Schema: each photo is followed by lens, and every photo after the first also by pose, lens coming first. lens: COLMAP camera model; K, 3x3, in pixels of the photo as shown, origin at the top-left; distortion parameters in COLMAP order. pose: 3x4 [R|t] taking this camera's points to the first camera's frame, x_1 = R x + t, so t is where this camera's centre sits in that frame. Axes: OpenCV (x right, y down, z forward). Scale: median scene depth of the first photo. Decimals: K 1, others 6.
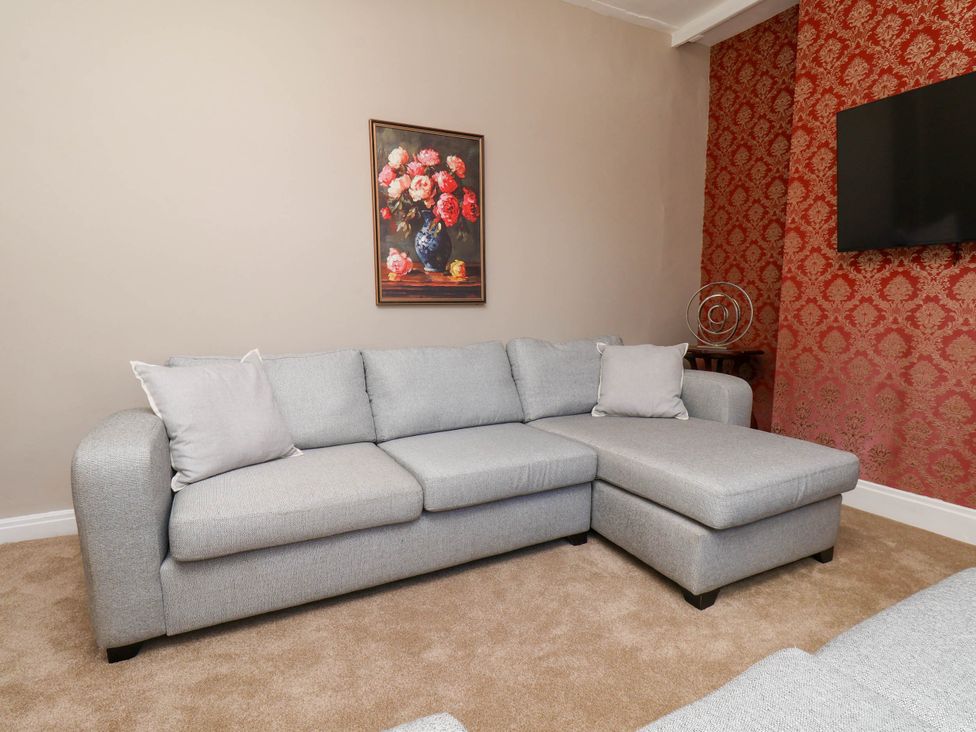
lens RADIAL K [[512.8, 0, 493.1], [0, 512.8, 376.2], [0, 0, 1]] dist [0.002870, -0.012664]
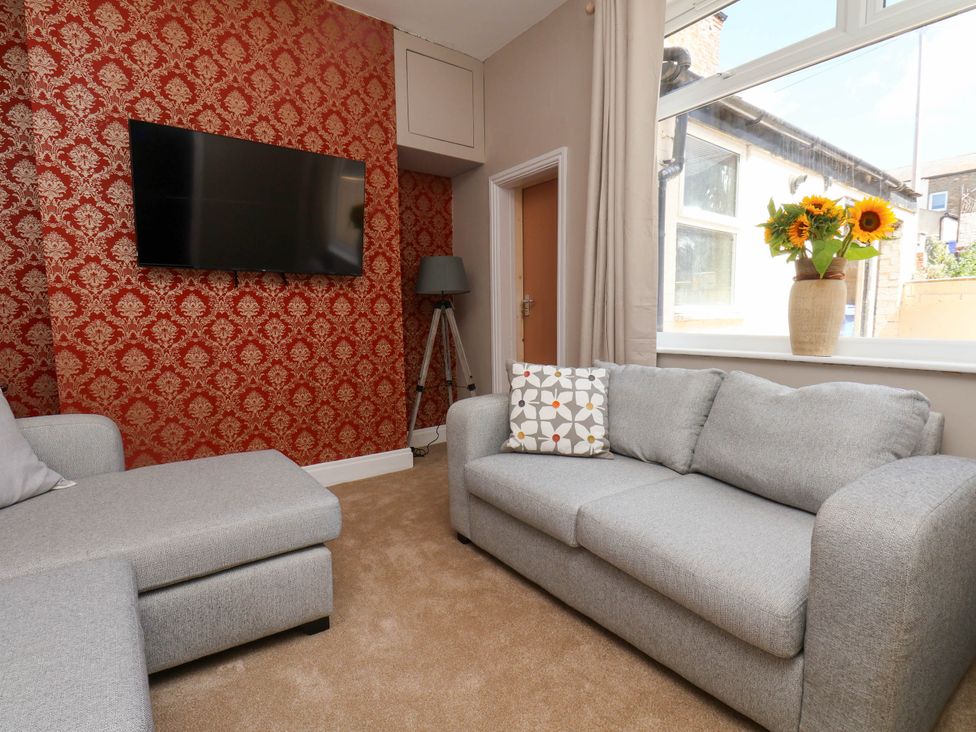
lens RADIAL K [[512.8, 0, 494.2], [0, 512.8, 374.6], [0, 0, 1]] dist [0.002870, -0.012664]
pose [[-0.162654, -0.108652, 0.980683, -0.350850], [0.139997, 0.981322, 0.131943, -0.069065], [-0.976701, 0.158753, -0.144405, 0.467266]]
